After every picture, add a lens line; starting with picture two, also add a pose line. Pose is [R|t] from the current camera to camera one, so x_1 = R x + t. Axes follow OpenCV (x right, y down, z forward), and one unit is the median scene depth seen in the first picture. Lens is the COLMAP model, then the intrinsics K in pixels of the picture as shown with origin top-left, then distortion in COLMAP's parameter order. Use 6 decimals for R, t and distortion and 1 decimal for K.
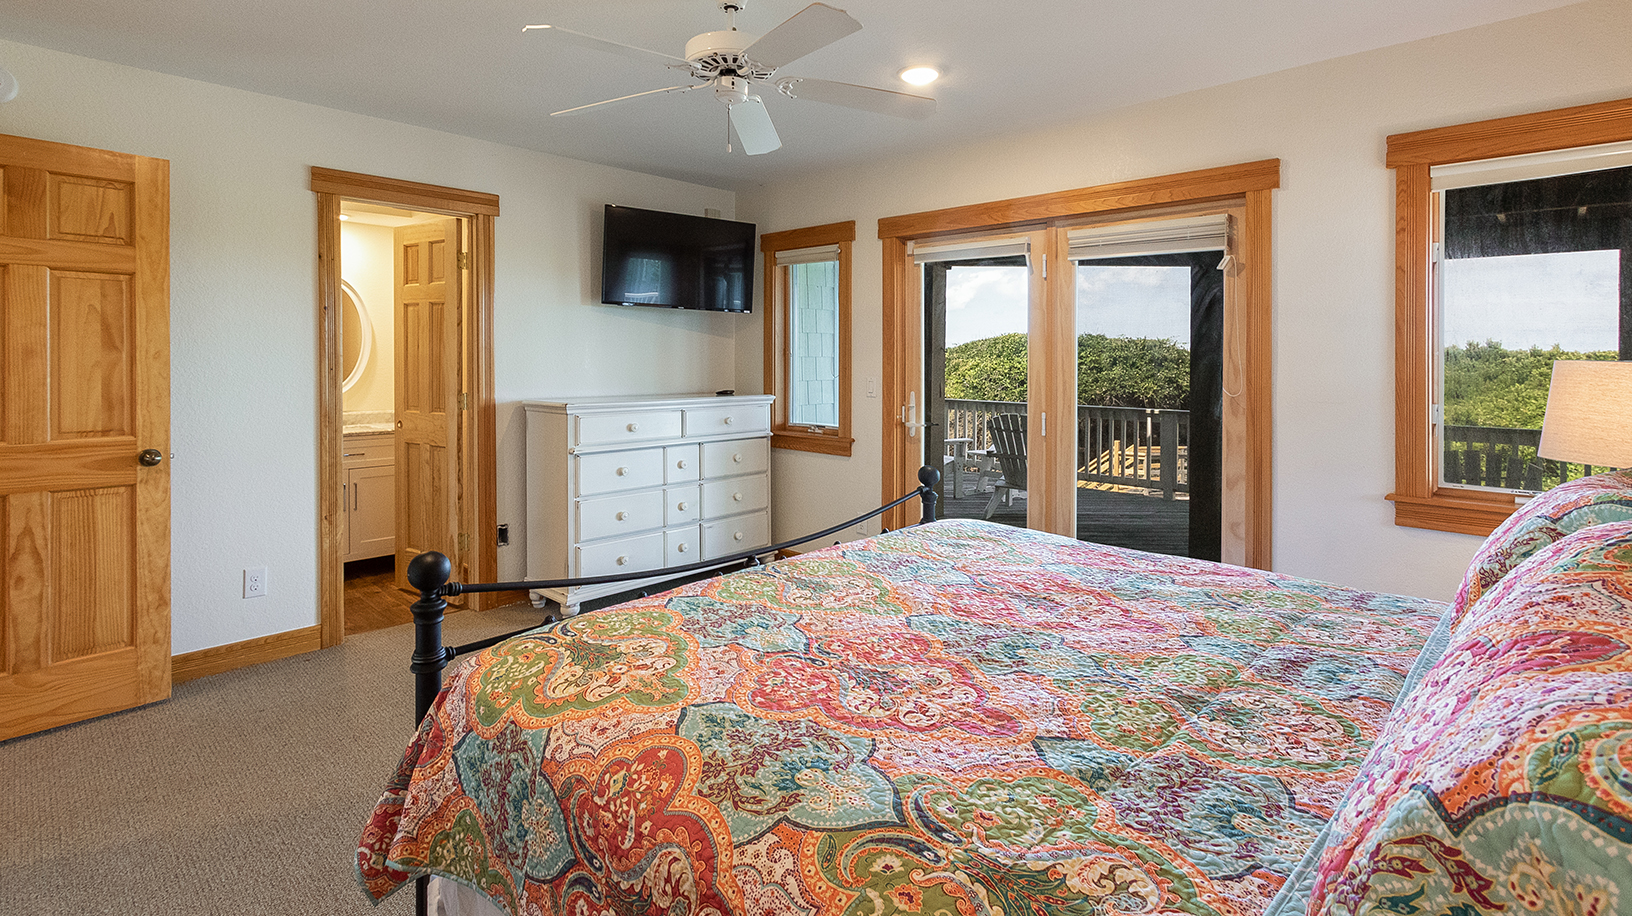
lens RADIAL K [[789.5, 0, 816.0], [0, 789.5, 458.0], [0, 0, 1]] dist [-0.001027, -0.000197]
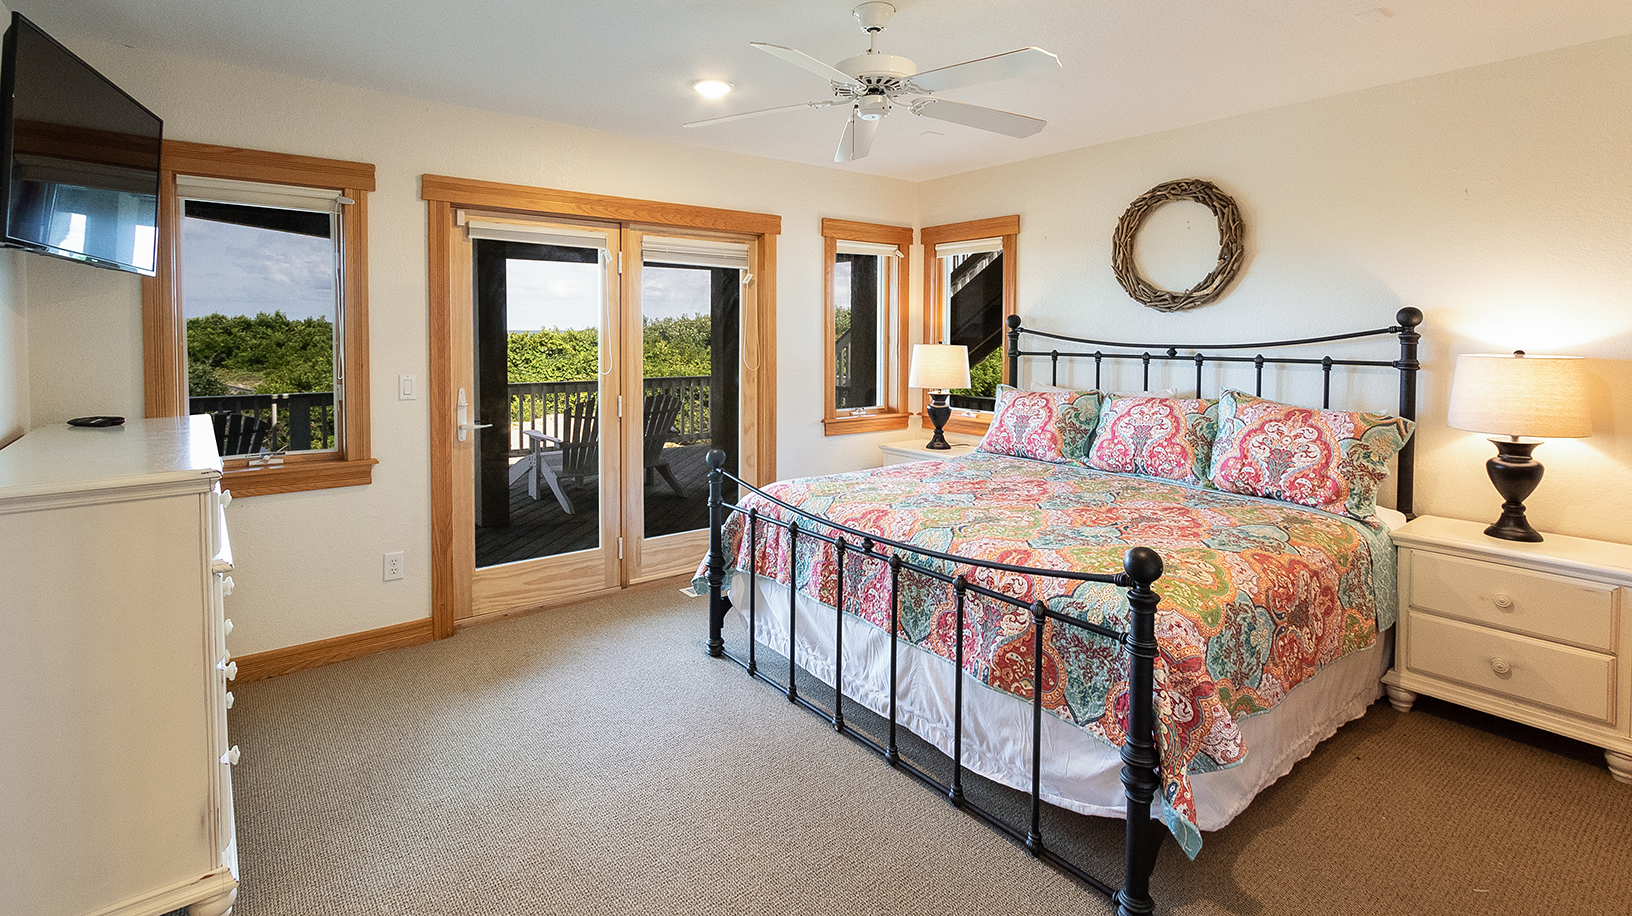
lens RADIAL K [[755.3, 0, 816.0], [0, 755.3, 458.0], [0, 0, 1]] dist [0.037982, 0.000083]
pose [[0.138633, -0.170345, 0.975584, -0.745838], [0.124432, 0.980285, 0.153484, -0.103718], [-0.982496, 0.100116, 0.157096, 0.584453]]
